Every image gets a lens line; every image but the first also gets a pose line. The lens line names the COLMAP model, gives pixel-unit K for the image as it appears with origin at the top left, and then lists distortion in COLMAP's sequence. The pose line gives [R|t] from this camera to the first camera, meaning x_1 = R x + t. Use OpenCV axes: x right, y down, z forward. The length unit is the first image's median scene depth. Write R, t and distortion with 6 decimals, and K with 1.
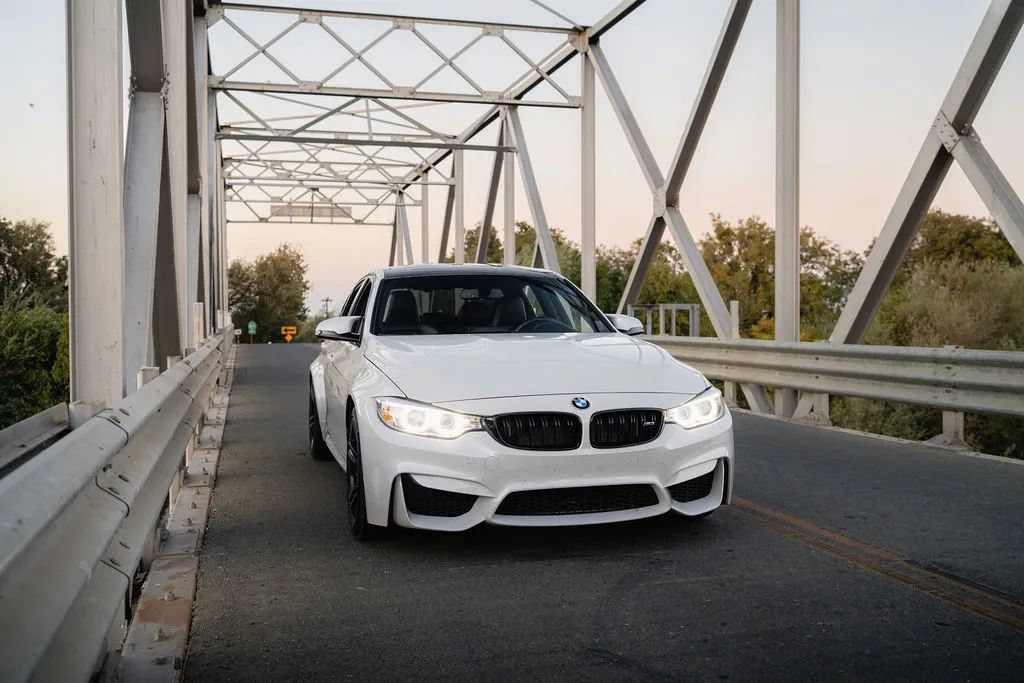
lens RADIAL K [[965.5, 0, 512.0], [0, 965.5, 341.5], [0, 0, 1]] dist [-0.001562, -0.001158]
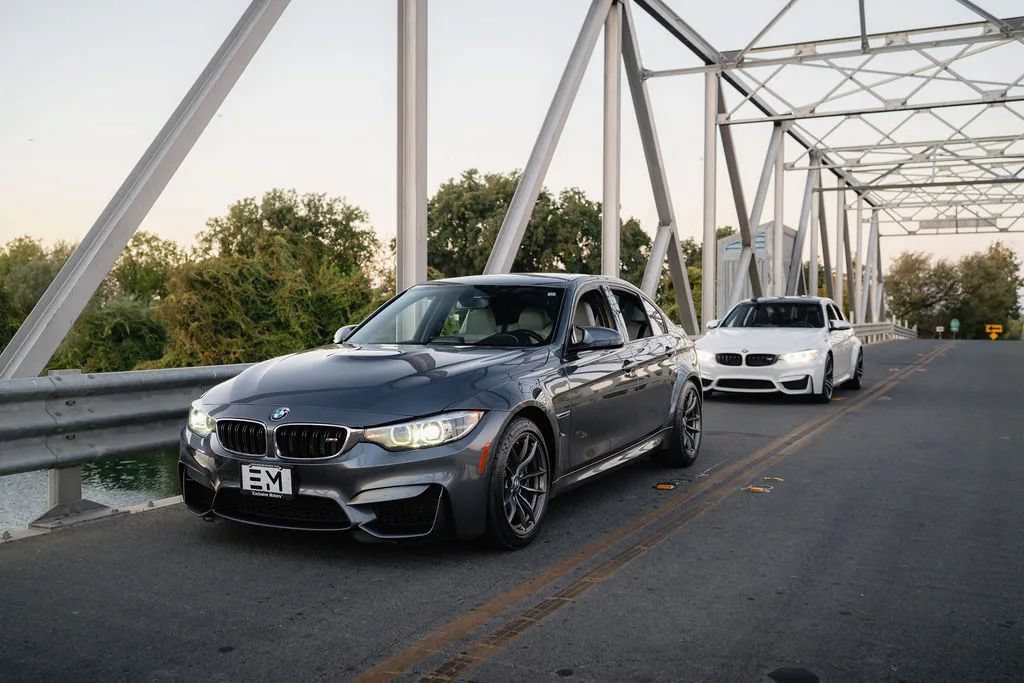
lens RADIAL K [[965.5, 0, 512.0], [0, 965.5, 341.5], [0, 0, 1]] dist [-0.001562, -0.001158]
pose [[0.738993, 0.027983, -0.673132, 0.398946], [-0.025118, 0.999587, 0.013978, 0.003016], [0.673245, 0.006578, 0.739391, -0.433165]]
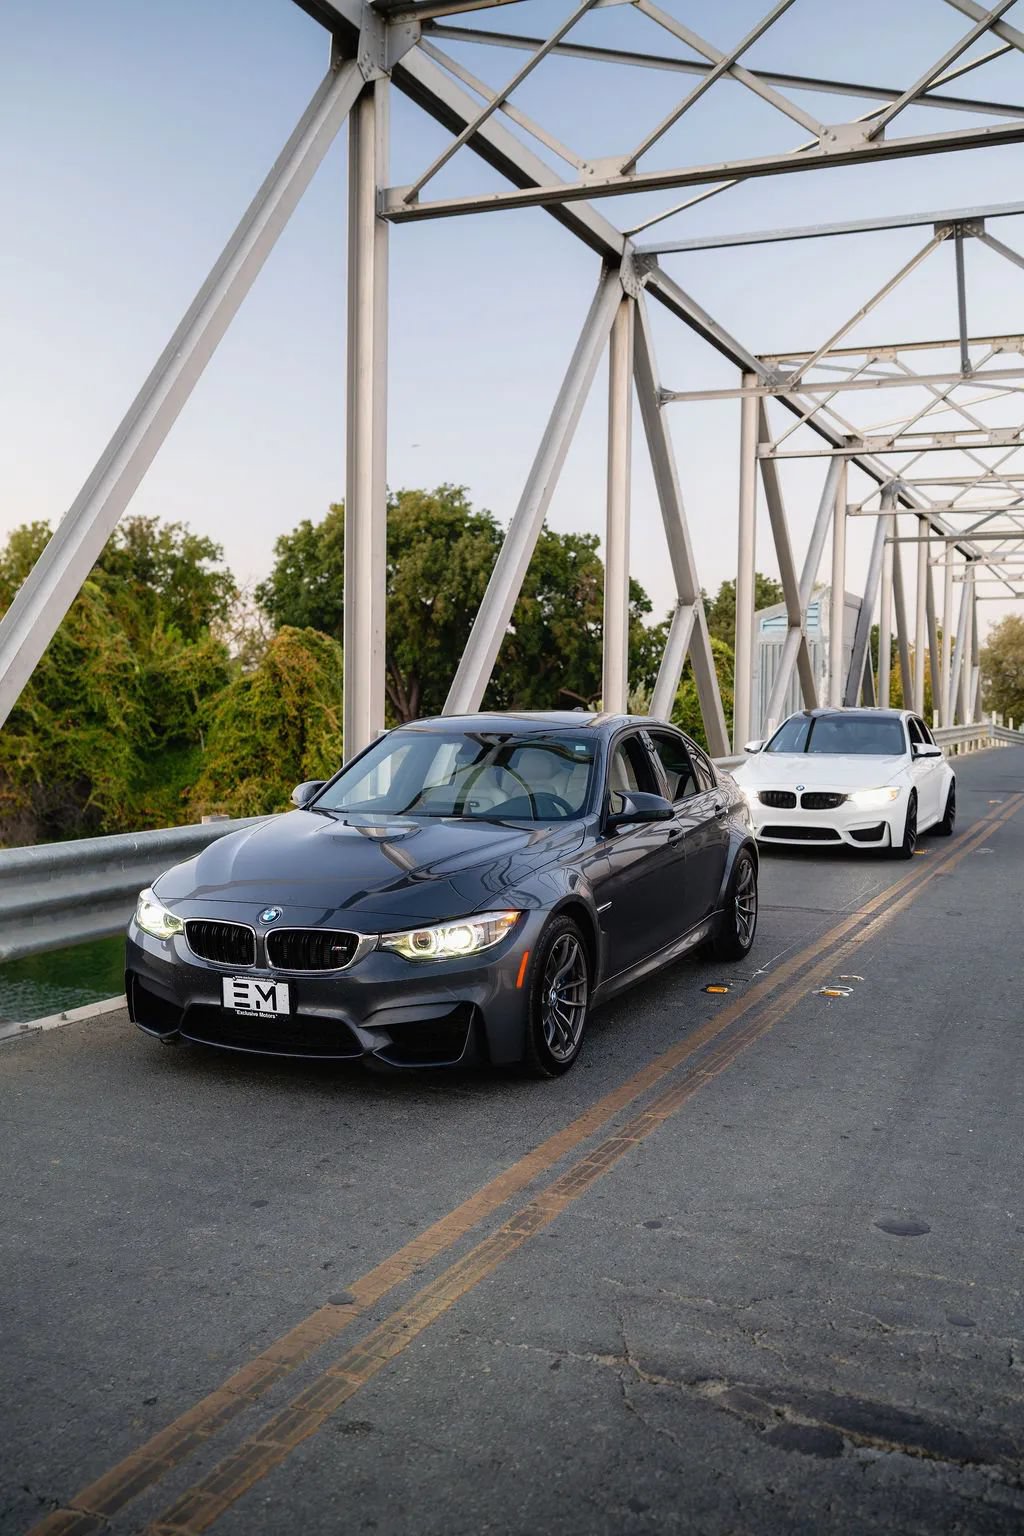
lens RADIAL K [[1448.2, 0, 514.7], [0, 1448.2, 772.6], [0, 0, 1]] dist [-0.001562, -0.001158]
pose [[0.777186, 0.049109, -0.627352, 0.419288], [-0.032420, 0.998751, 0.038019, -0.019232], [0.628435, -0.009210, 0.777807, -0.502032]]
